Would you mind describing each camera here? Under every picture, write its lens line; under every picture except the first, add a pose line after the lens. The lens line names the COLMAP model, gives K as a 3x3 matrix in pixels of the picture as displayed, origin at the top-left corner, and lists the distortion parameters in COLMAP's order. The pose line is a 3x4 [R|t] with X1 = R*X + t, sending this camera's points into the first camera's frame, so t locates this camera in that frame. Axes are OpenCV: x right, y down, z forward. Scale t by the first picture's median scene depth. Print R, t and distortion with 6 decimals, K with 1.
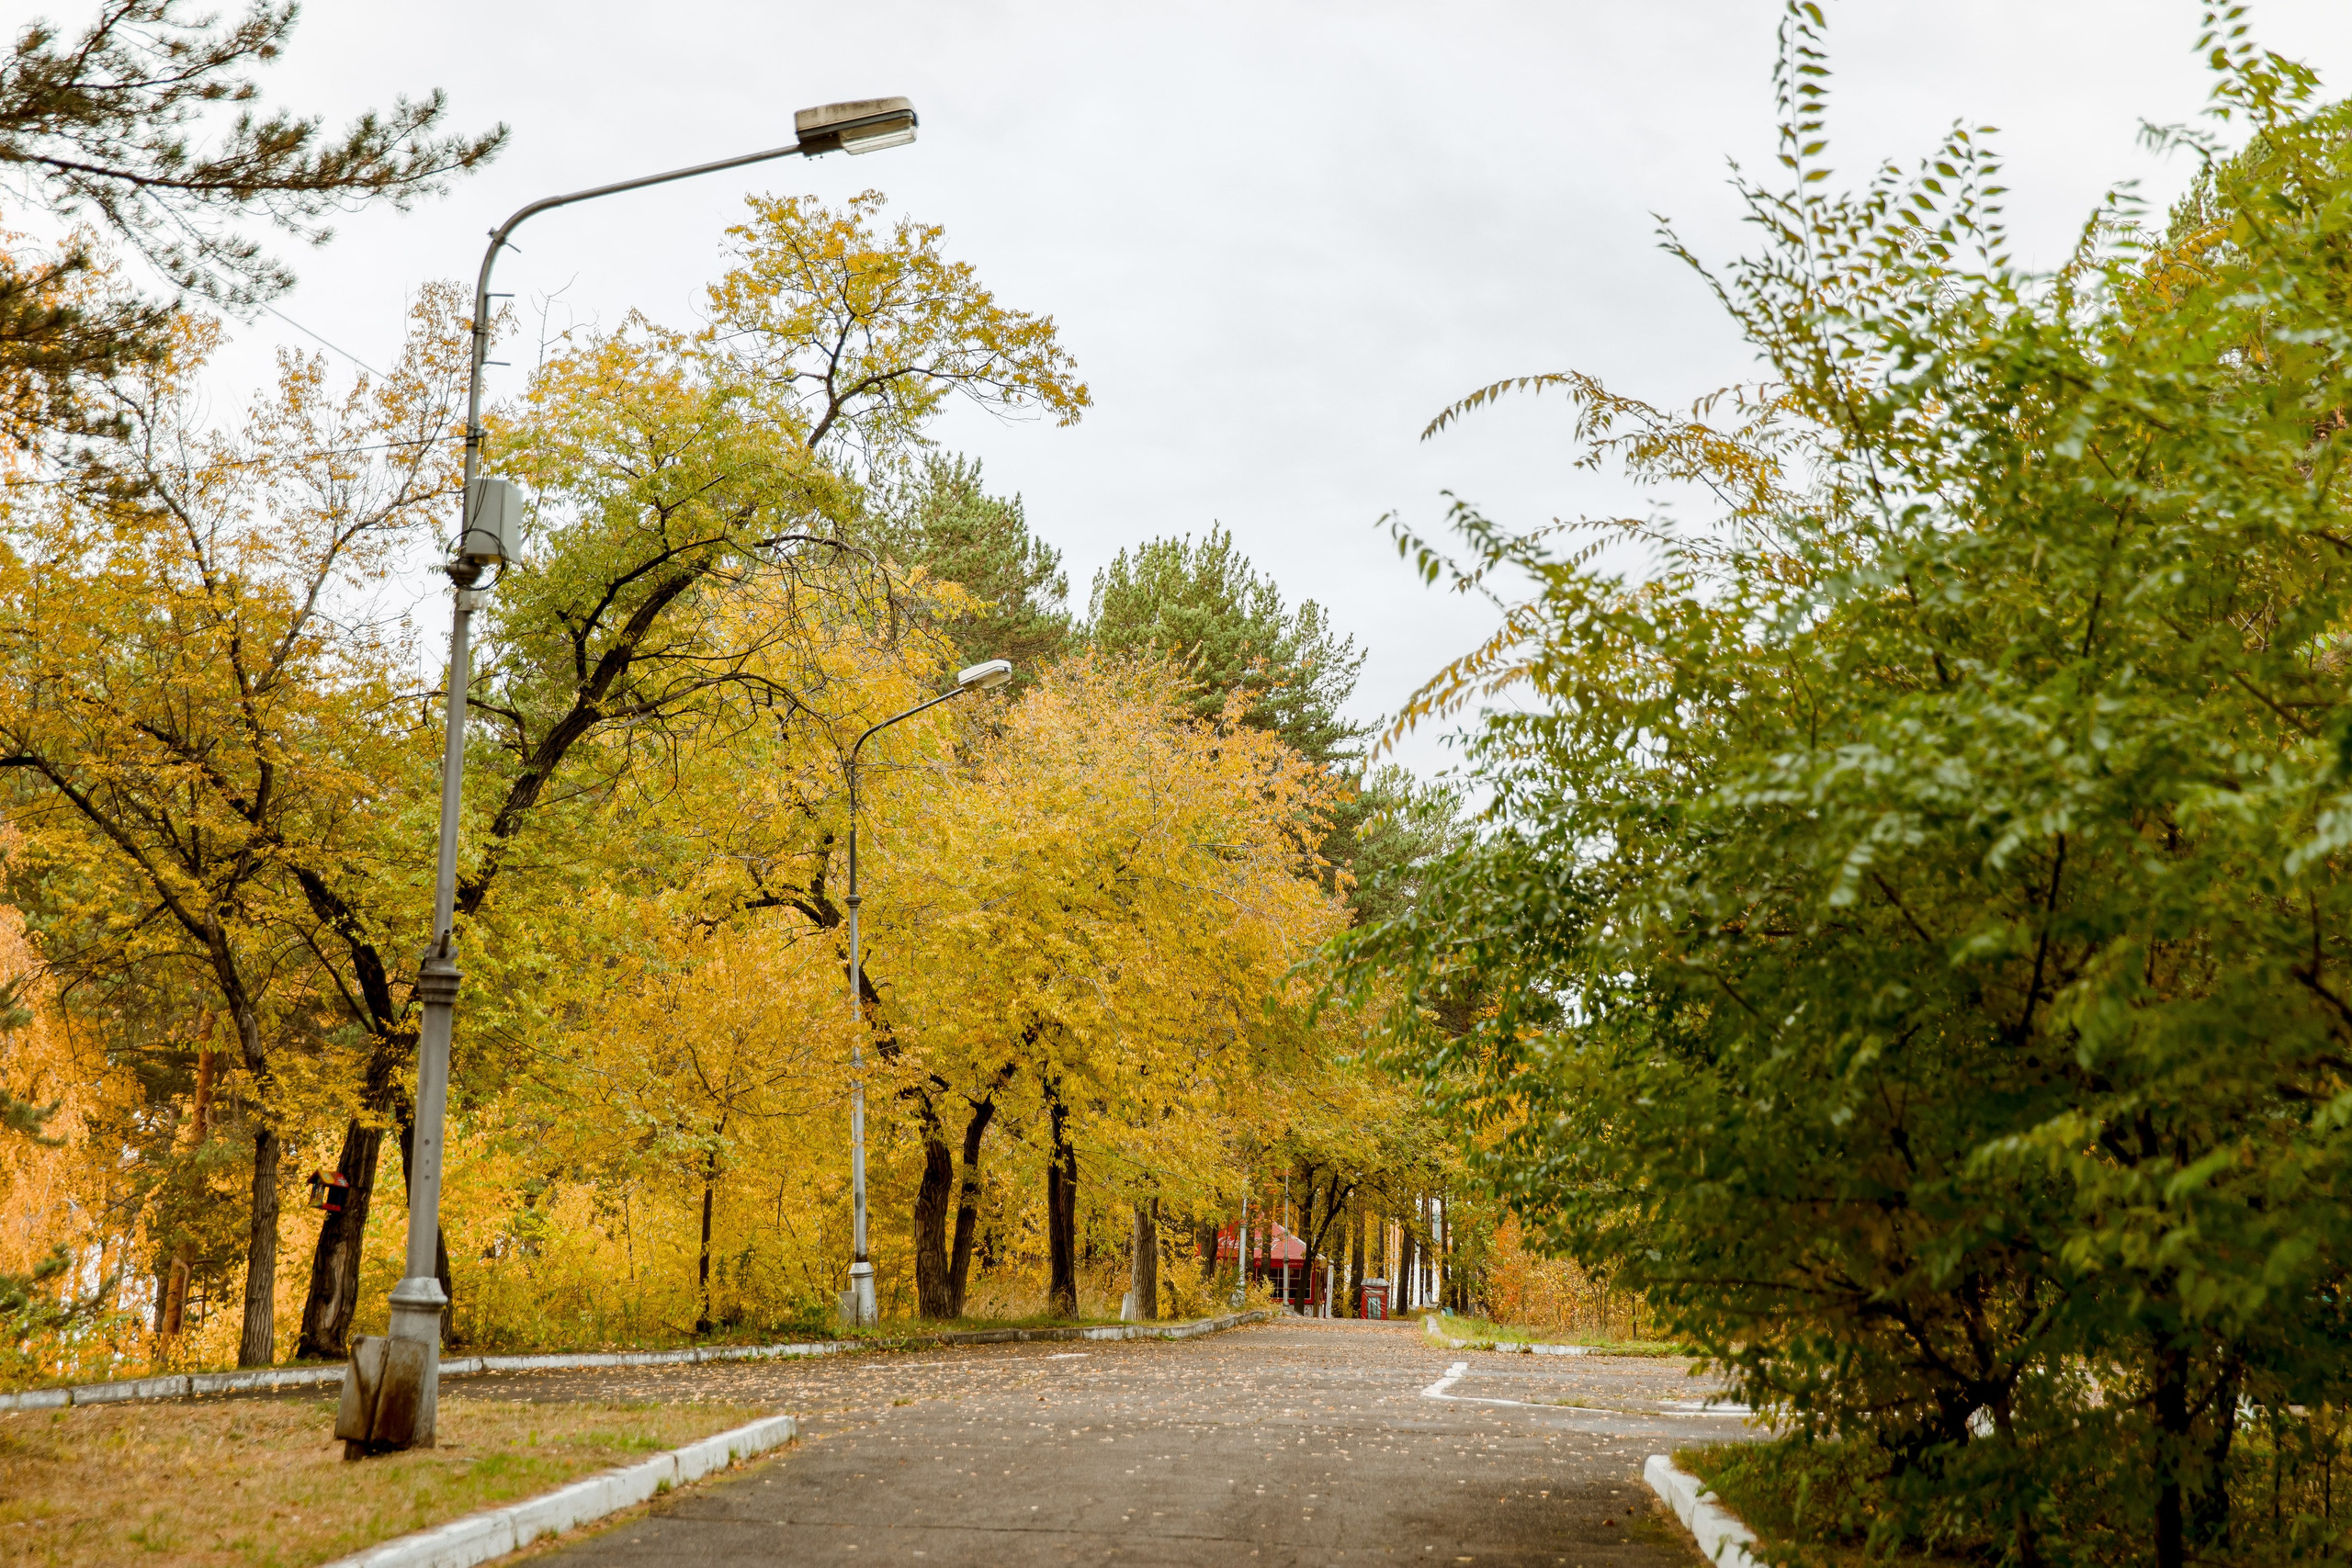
lens RADIAL K [[3723.9, 0, 1174.1], [0, 3723.9, 784.9], [0, 0, 1]] dist [-0.048812, 0.000000]
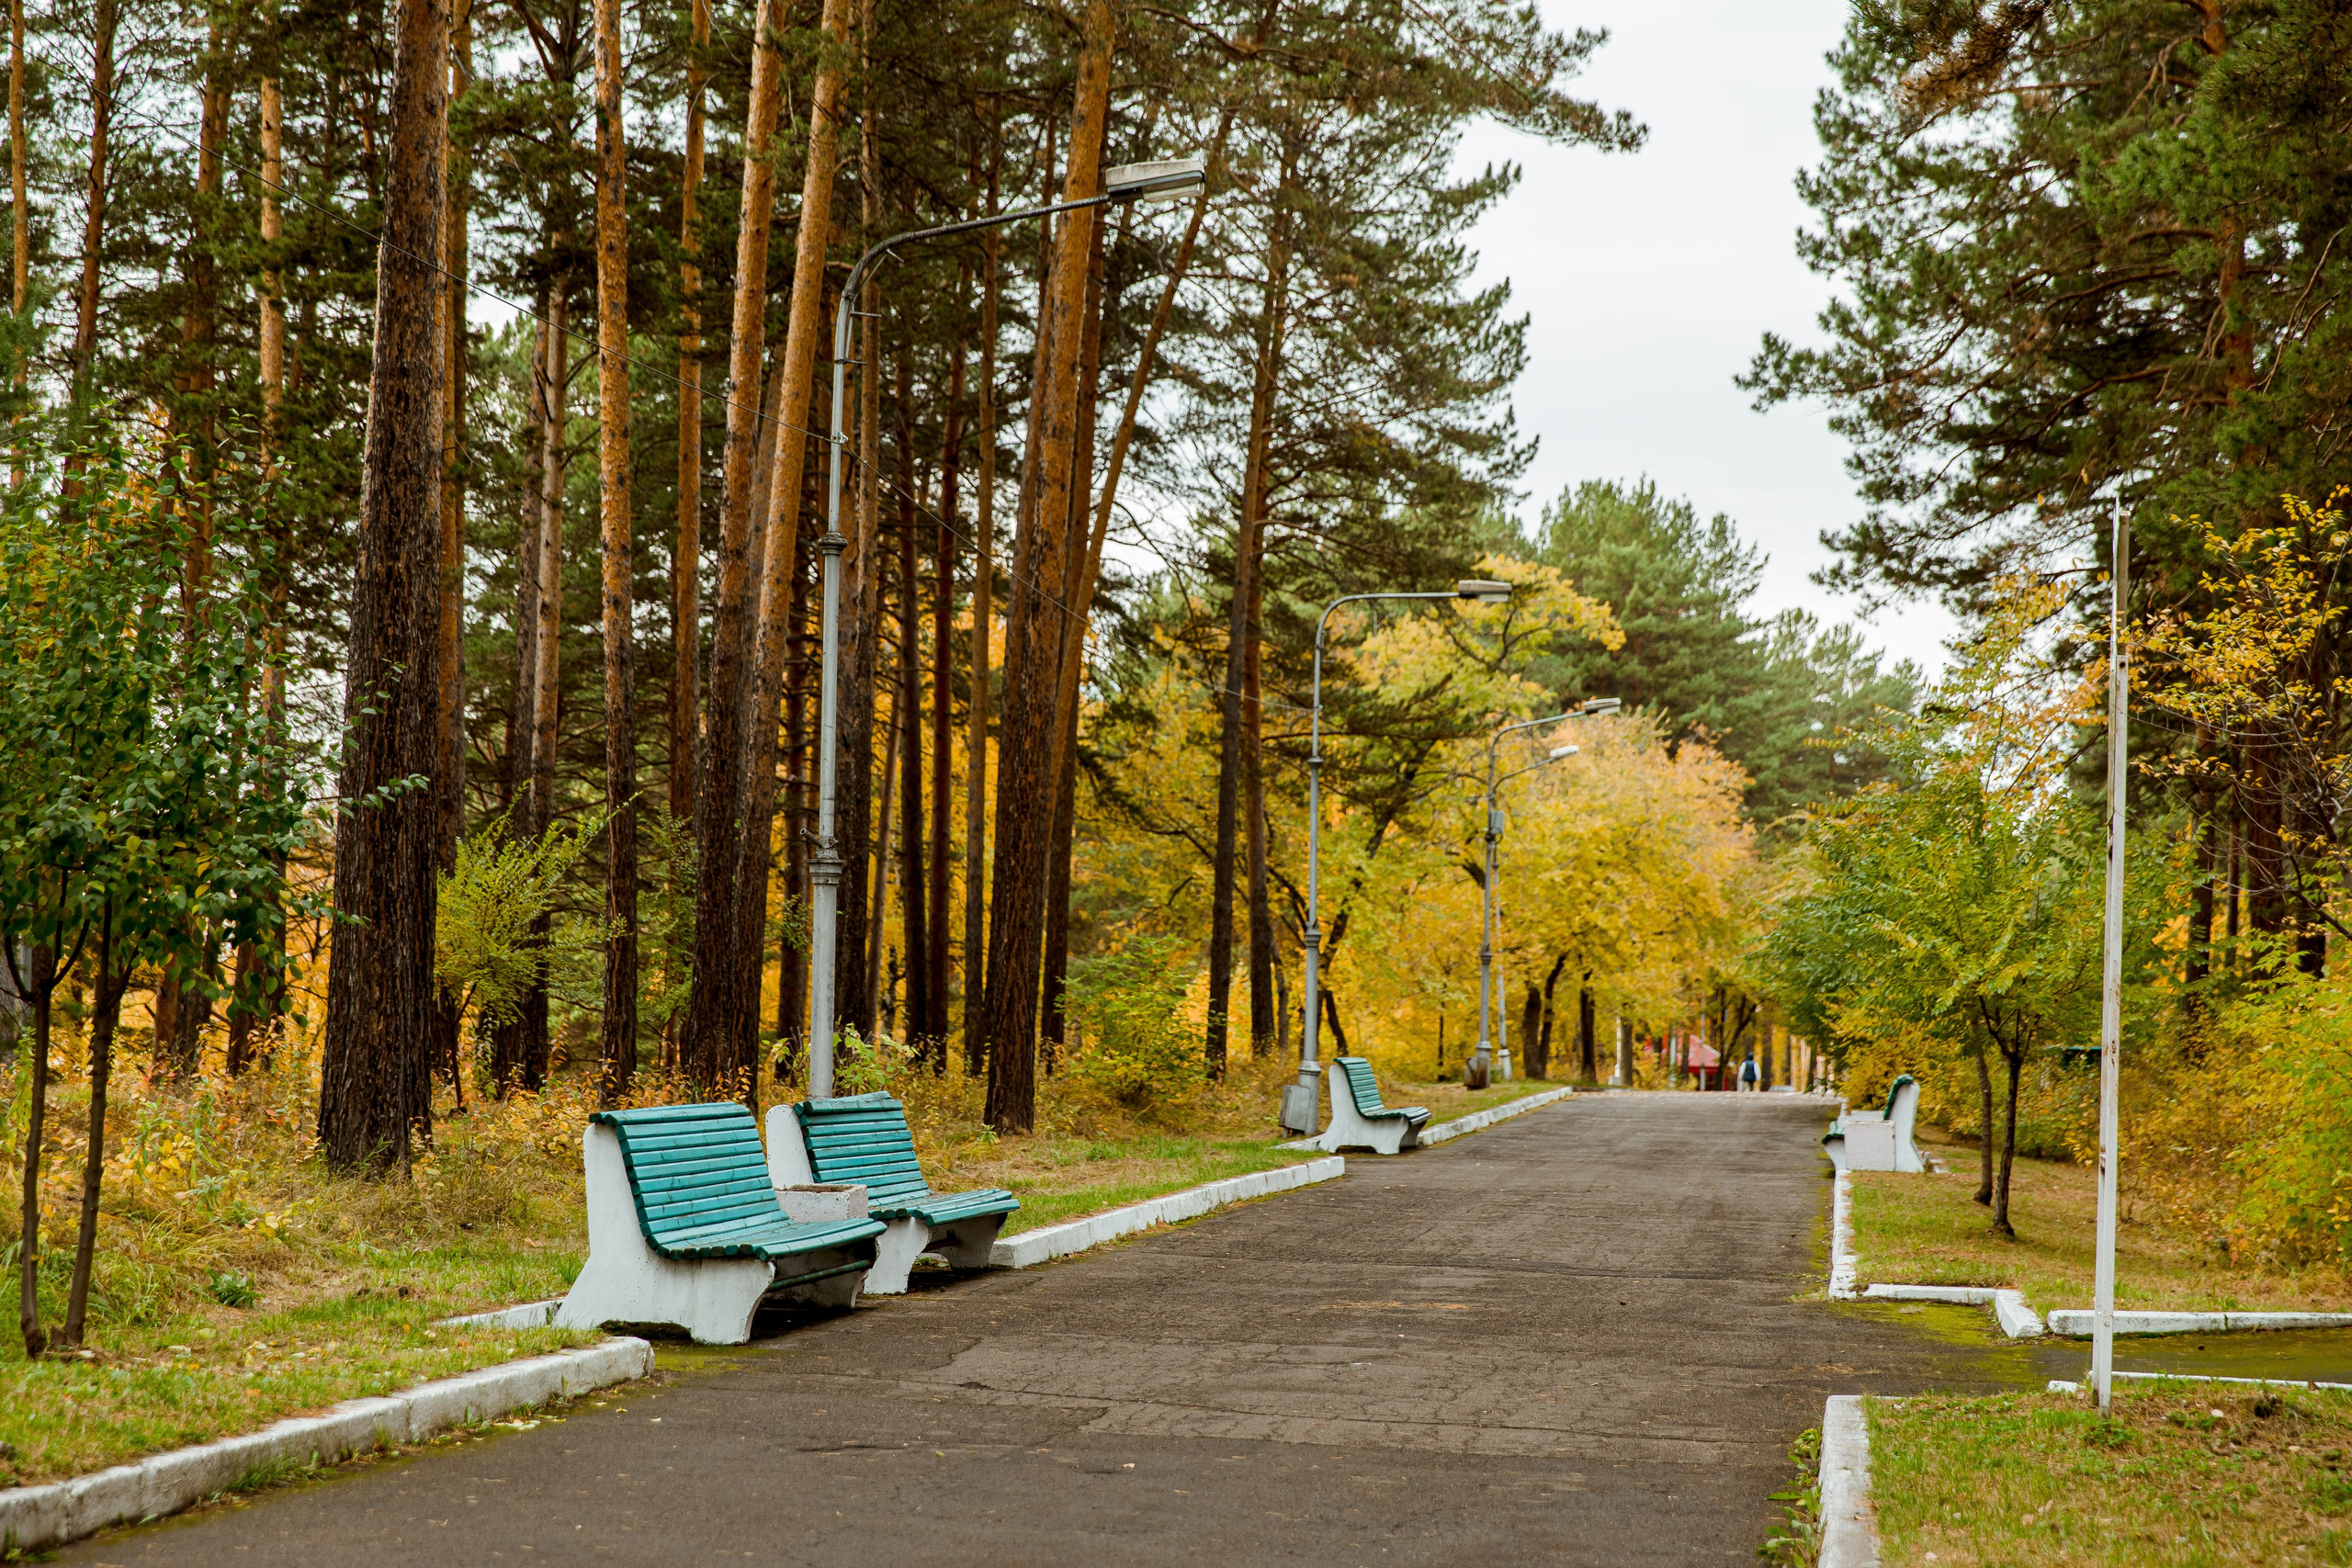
lens RADIAL K [[4823.2, 0, 1179.8], [0, 4823.2, 785.7], [0, 0, 1]] dist [0.232047, 0.000000]
pose [[0.997382, -0.005822, -0.072078, -0.026971], [0.010402, 0.997939, 0.063326, -0.068539], [0.071561, -0.063910, 0.995387, -0.607029]]
